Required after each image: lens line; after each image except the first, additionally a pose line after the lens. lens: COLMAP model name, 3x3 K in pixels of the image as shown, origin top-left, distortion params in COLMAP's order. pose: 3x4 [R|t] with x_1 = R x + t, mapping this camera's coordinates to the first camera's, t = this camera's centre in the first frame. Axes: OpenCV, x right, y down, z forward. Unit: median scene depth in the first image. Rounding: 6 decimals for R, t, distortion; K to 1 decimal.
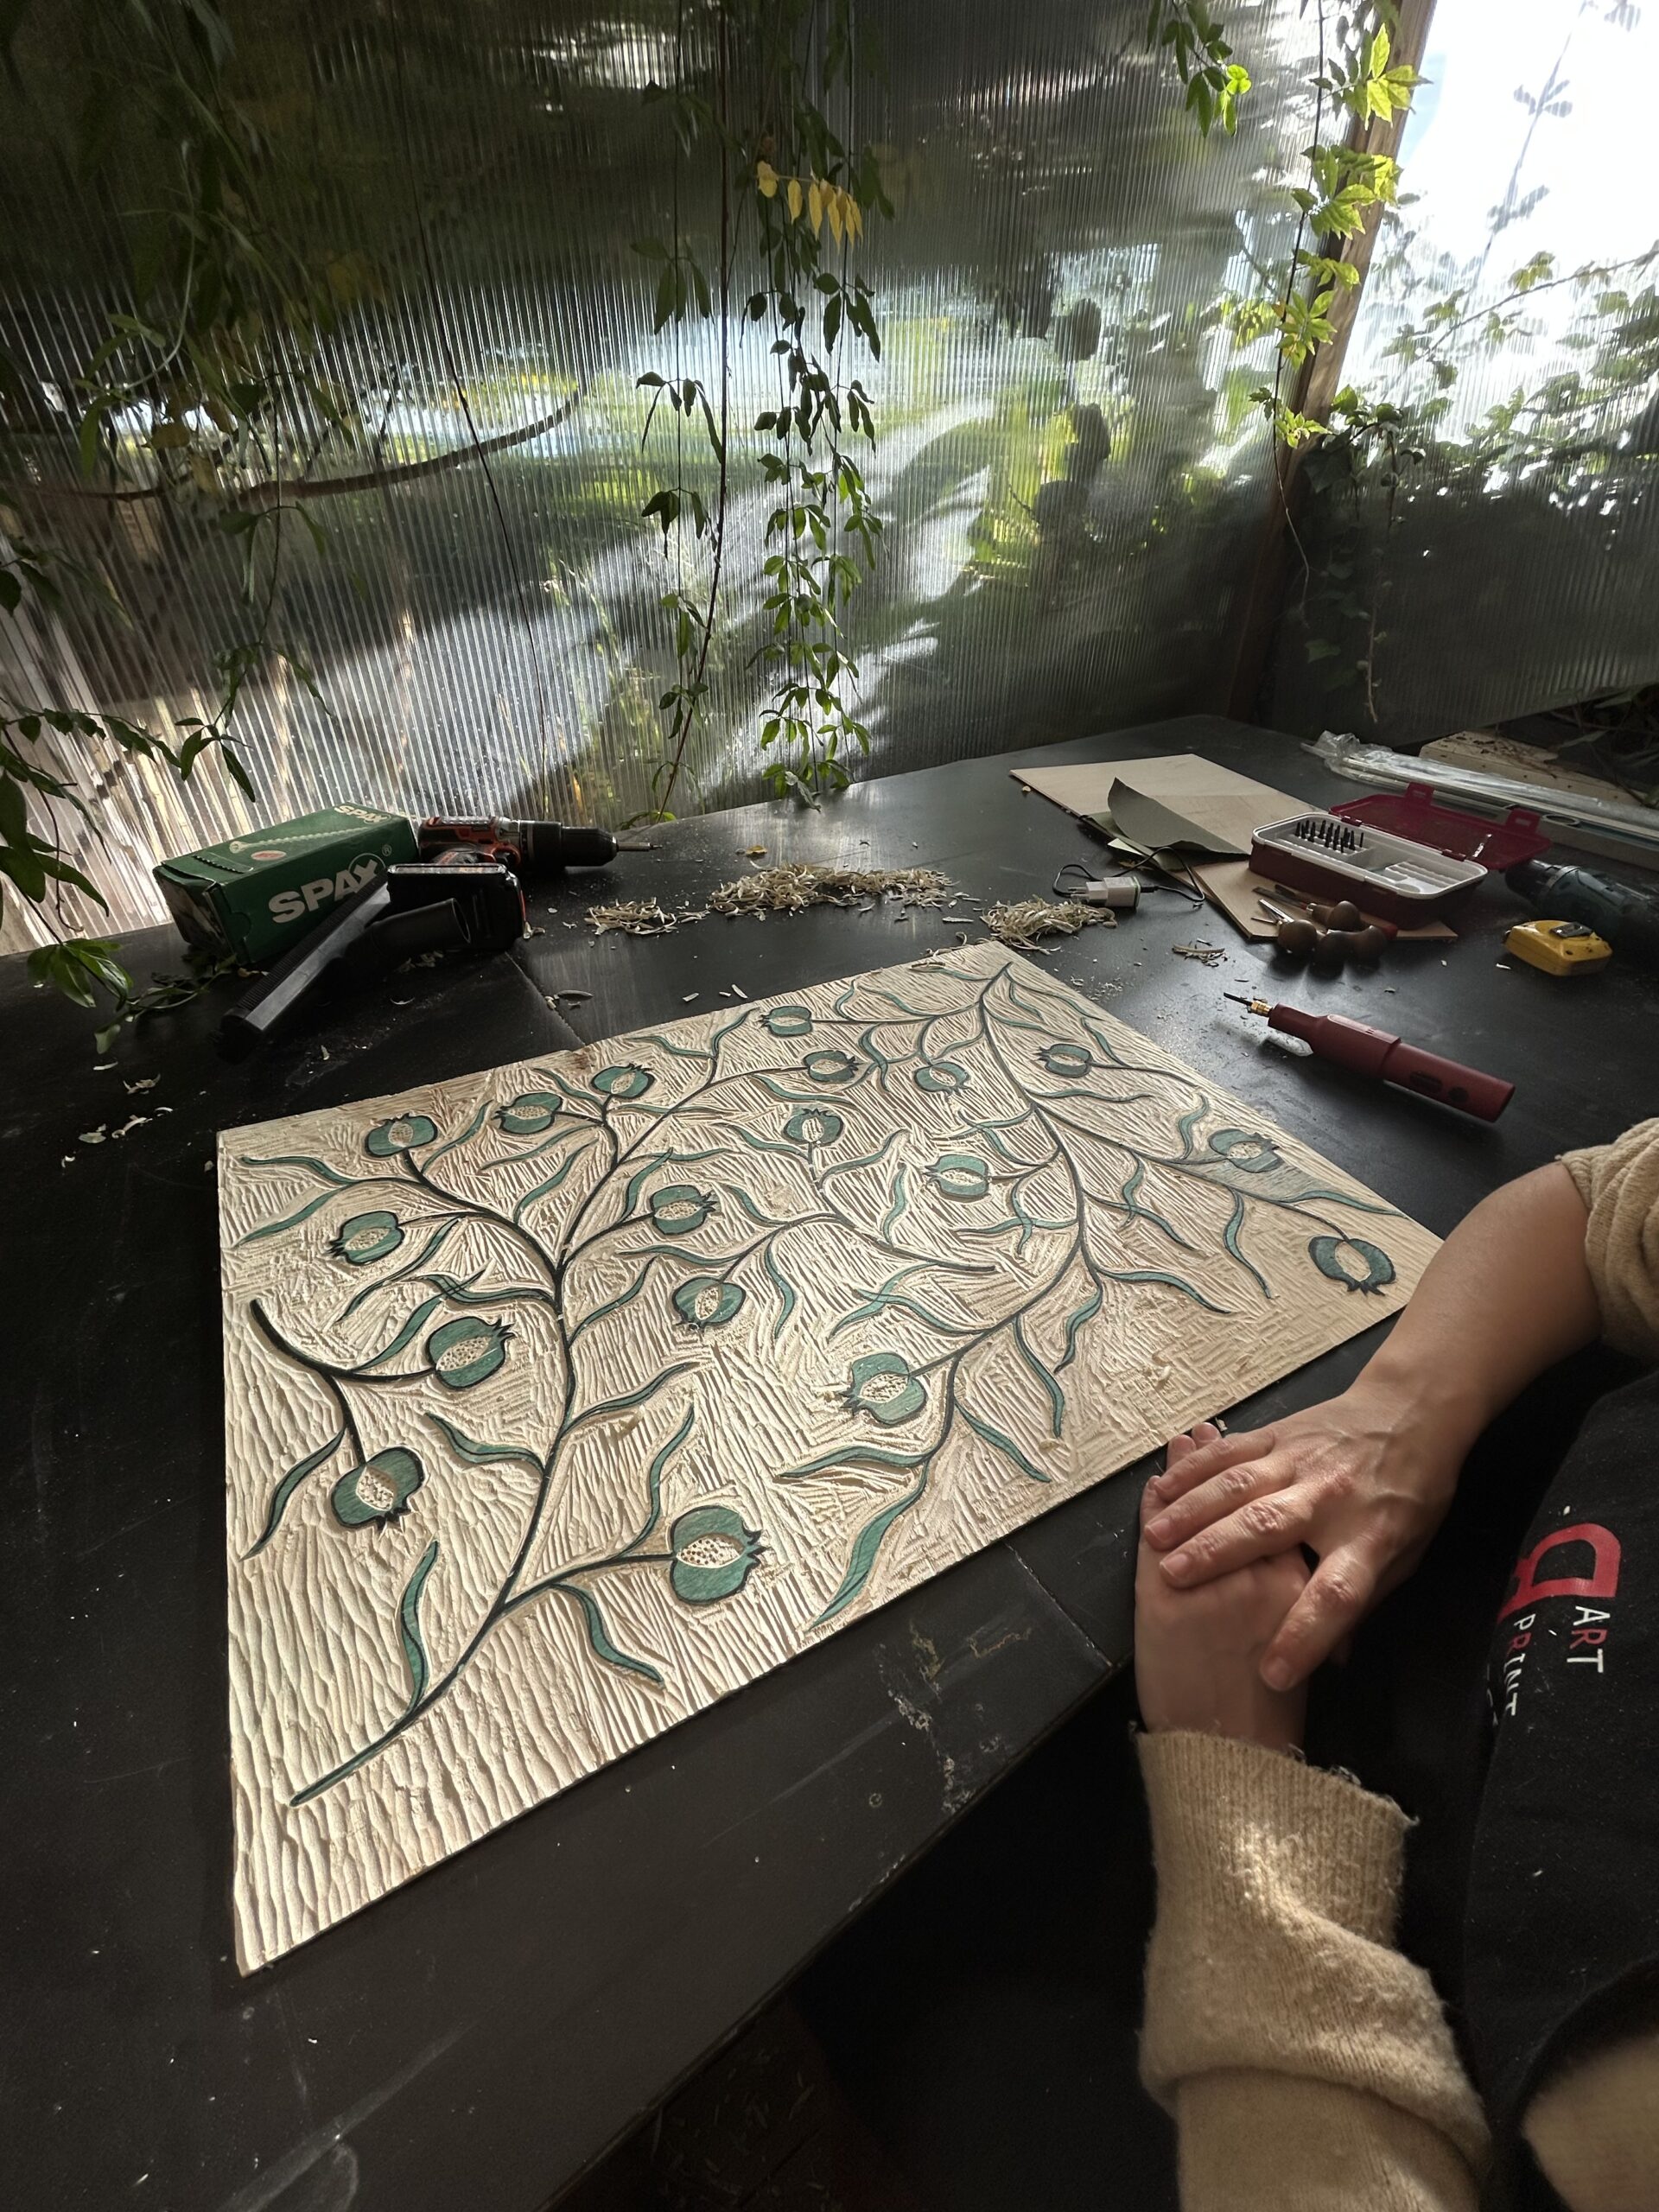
lens RADIAL K [[912.5, 0, 829.5], [0, 912.5, 1106.0], [0, 0, 1]] dist [0.003155, 0.000150]
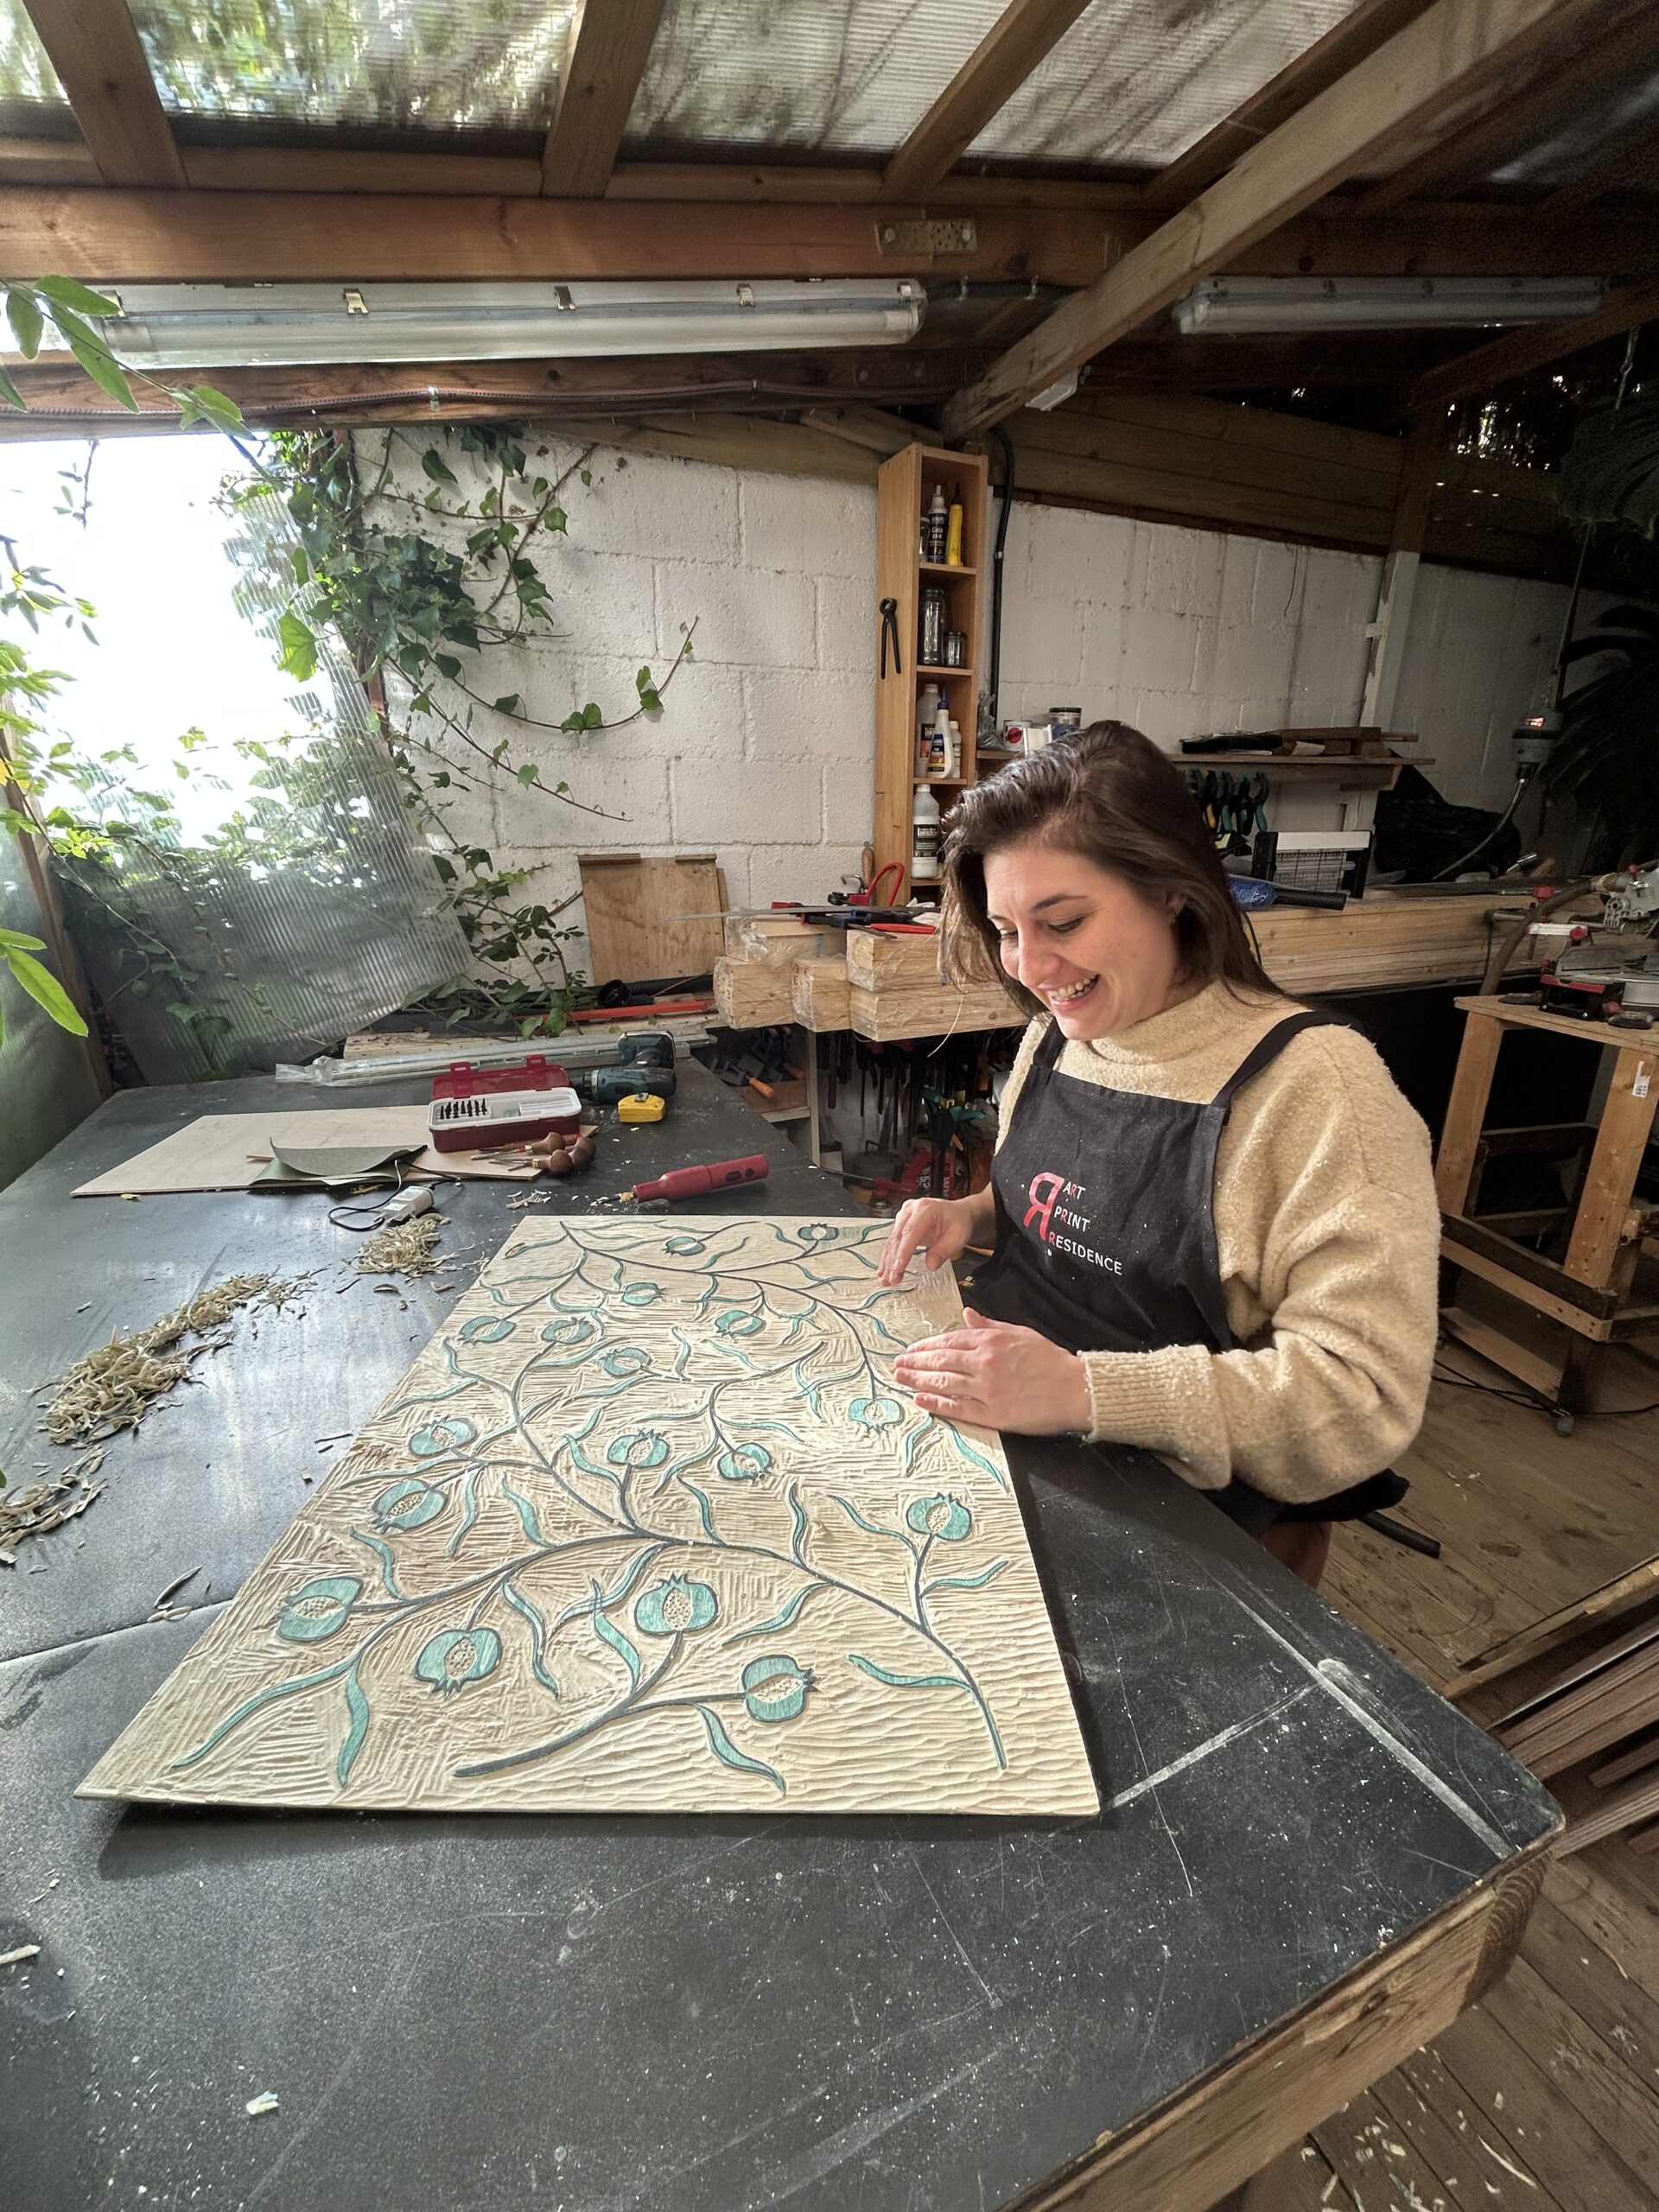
lens RADIAL K [[912.5, 0, 829.5], [0, 912.5, 1106.0], [0, 0, 1]] dist [0.003155, 0.000150]
pose [[0.483884, -0.278291, 0.829705, -1.003096], [0.525366, 0.850615, -0.021090, -0.120733], [-0.699890, 0.446103, 0.557804, -0.013786]]
